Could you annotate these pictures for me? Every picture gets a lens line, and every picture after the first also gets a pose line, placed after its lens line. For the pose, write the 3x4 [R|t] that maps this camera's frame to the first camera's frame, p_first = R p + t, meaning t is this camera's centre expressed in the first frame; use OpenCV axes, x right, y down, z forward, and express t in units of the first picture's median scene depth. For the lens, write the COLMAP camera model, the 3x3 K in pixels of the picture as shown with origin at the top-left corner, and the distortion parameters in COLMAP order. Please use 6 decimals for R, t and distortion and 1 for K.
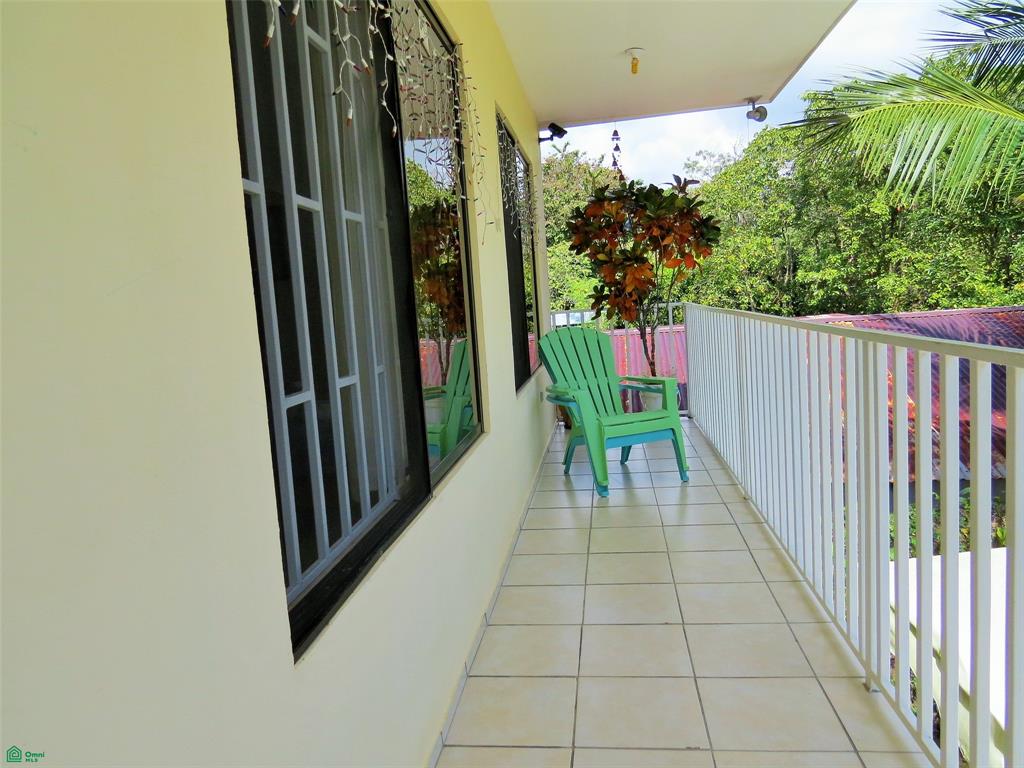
lens RADIAL K [[728.8, 0, 509.4], [0, 728.8, 384.0], [0, 0, 1]] dist [-0.023150, 0.000992]
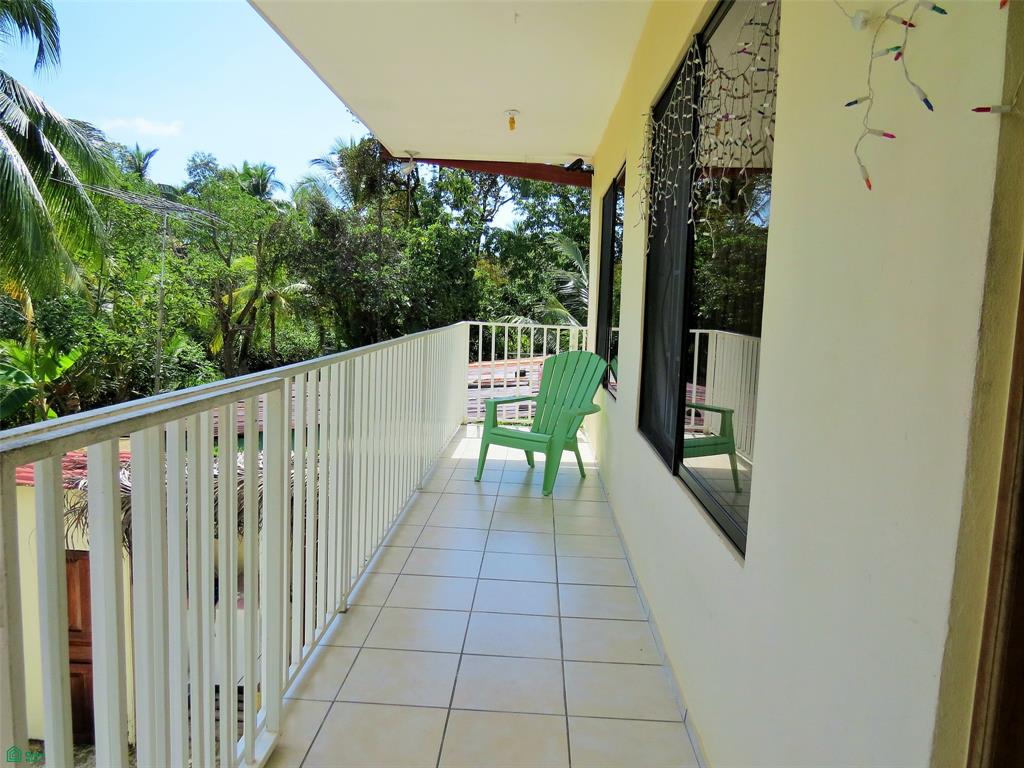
lens RADIAL K [[728.8, 0, 509.4], [0, 728.8, 384.0], [0, 0, 1]] dist [-0.023150, 0.000992]
pose [[-0.993563, 0.047106, -0.103025, 0.269656], [0.022579, 0.973544, 0.227382, -0.257329], [0.111011, 0.223592, -0.968340, 1.953123]]
